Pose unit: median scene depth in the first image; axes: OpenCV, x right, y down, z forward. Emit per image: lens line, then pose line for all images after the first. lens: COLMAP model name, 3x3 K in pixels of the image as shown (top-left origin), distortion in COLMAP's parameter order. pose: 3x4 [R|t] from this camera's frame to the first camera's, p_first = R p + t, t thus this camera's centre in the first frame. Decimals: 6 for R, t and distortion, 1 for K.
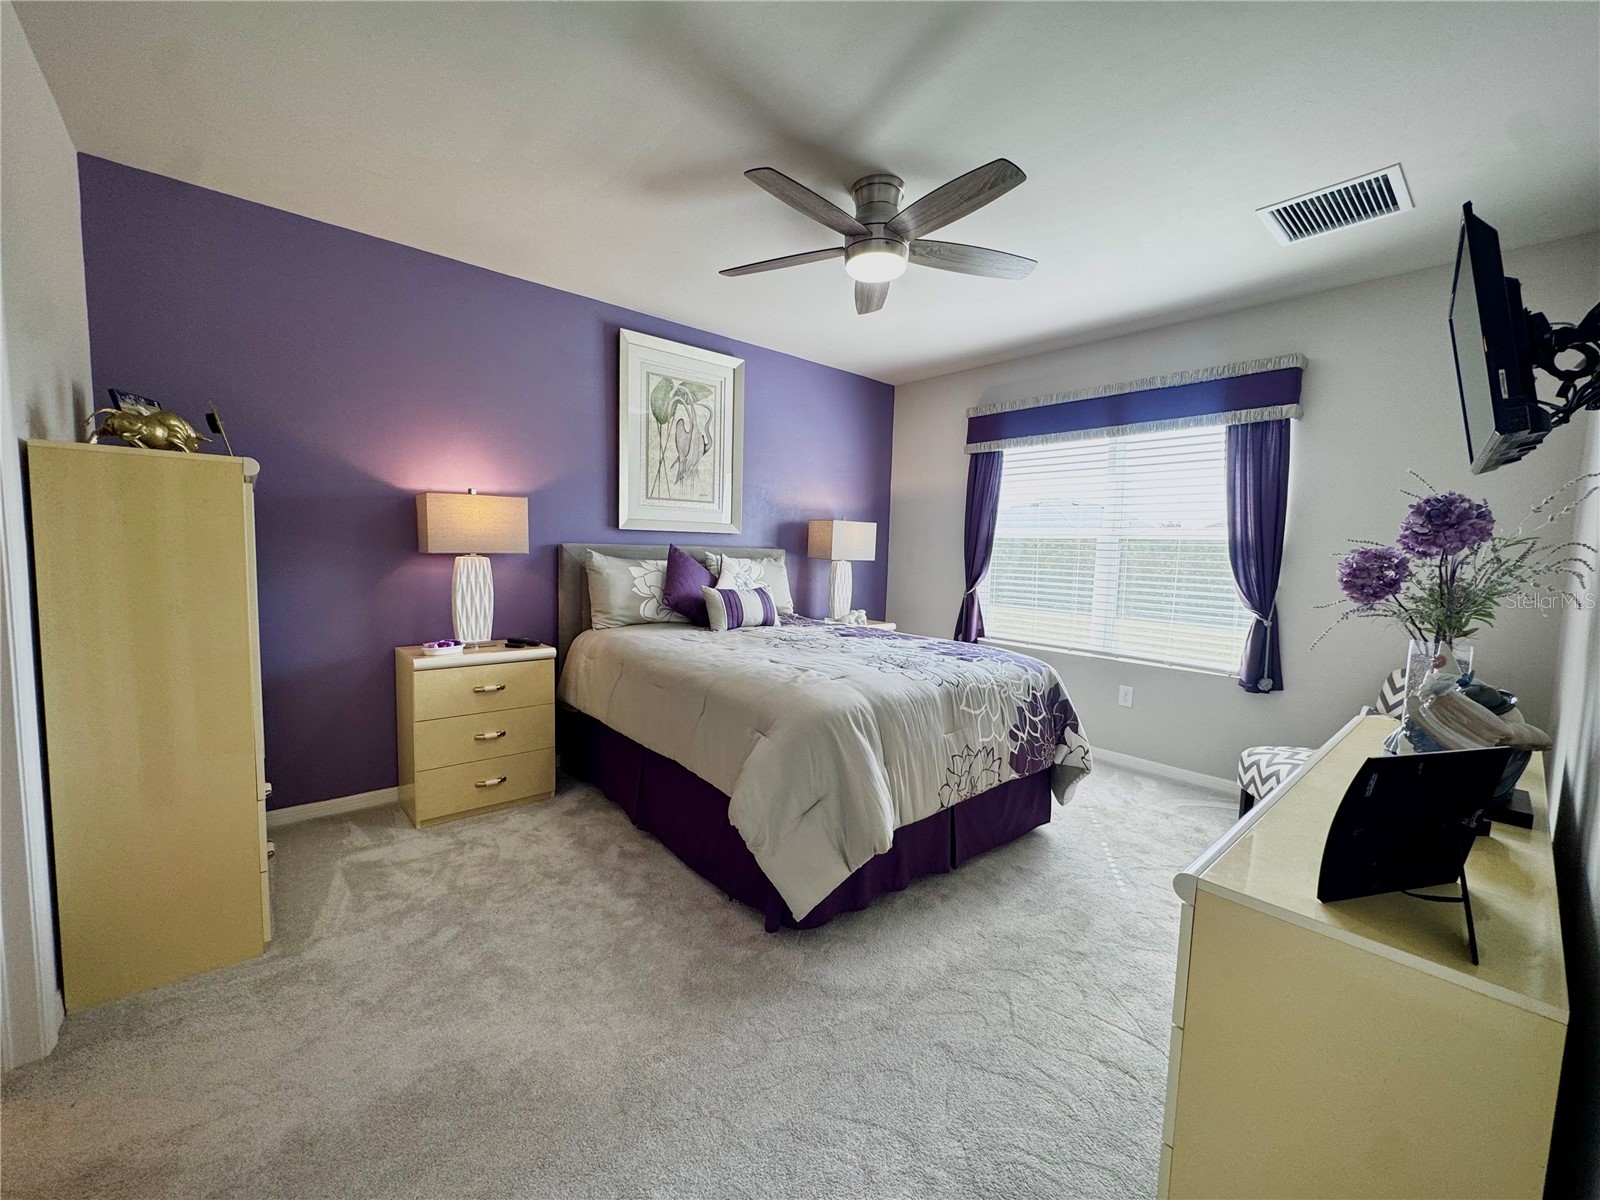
lens RADIAL K [[640.4, 0, 799.2], [0, 640.4, 600.4], [0, 0, 1]] dist [-0.000762, -0.000012]
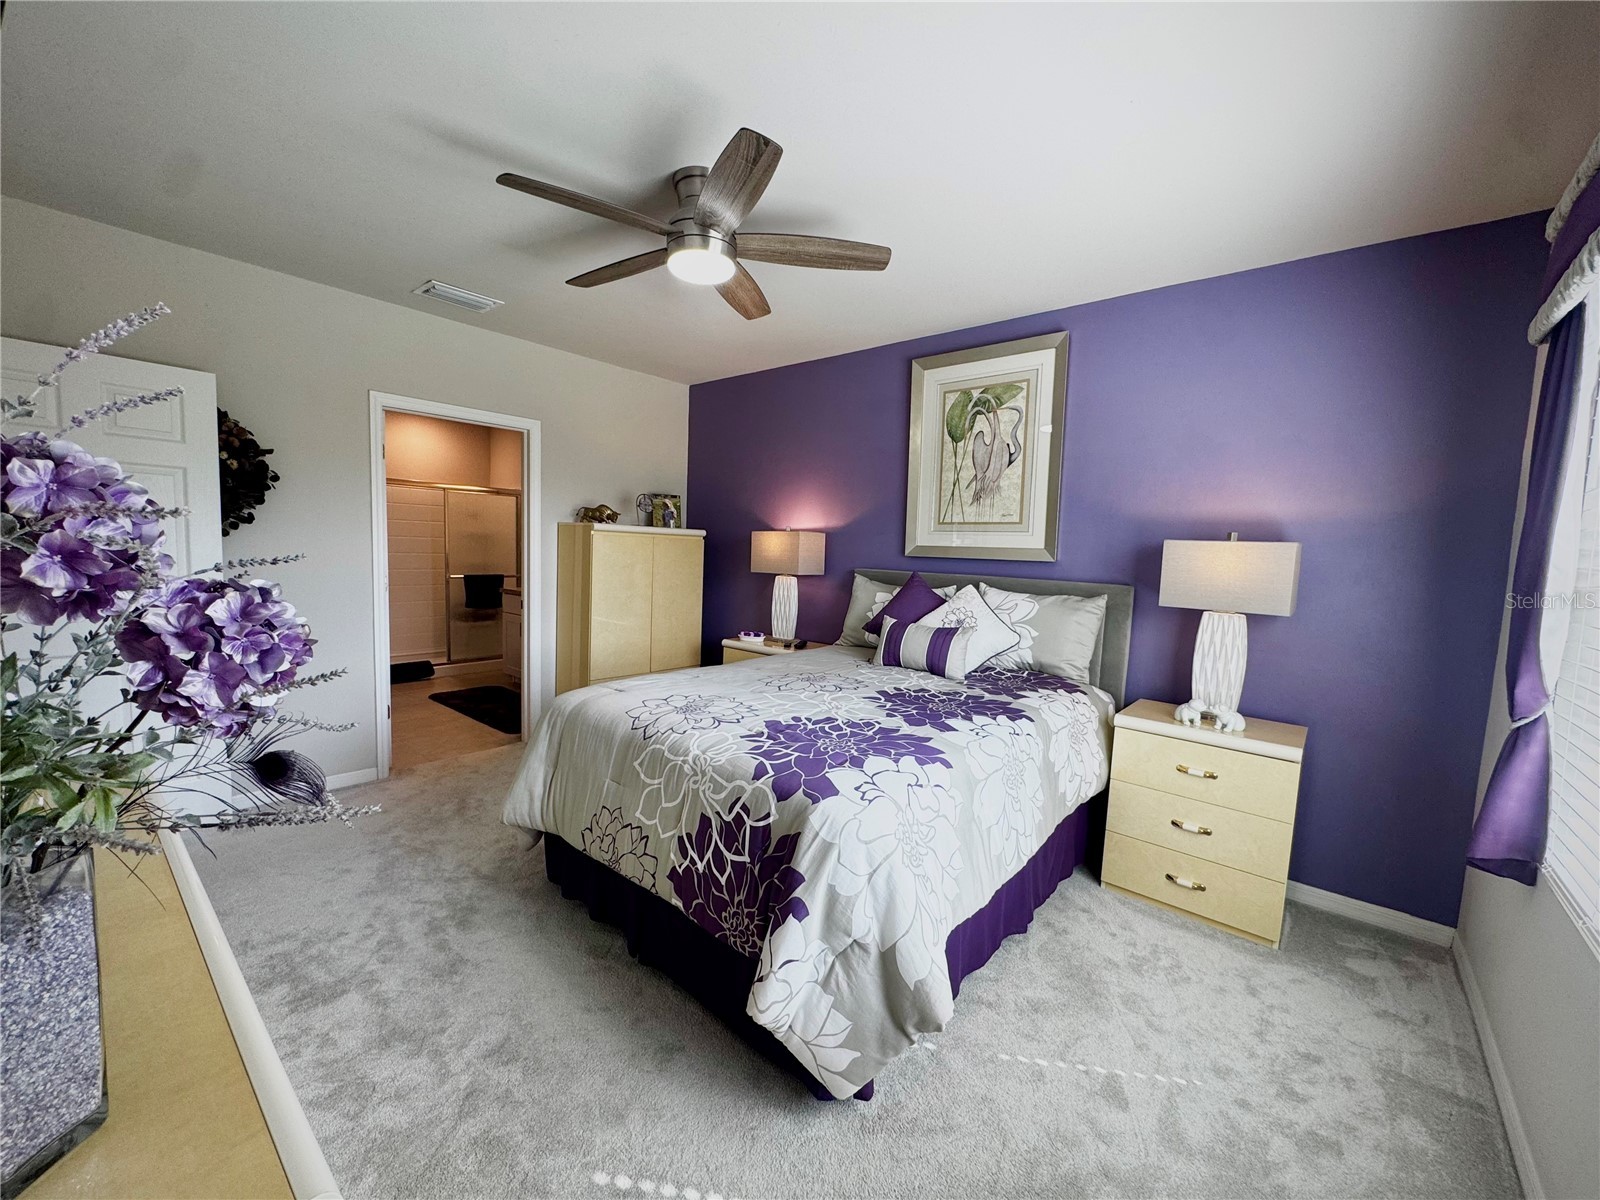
lens RADIAL K [[640.4, 0, 798.8], [0, 640.4, 604.9], [0, 0, 1]] dist [-0.000762, -0.000012]
pose [[0.154225, 0.071543, -0.985442, 0.667670], [-0.111832, 0.992230, 0.054533, -0.066955], [0.981686, 0.101794, 0.161027, 0.641678]]
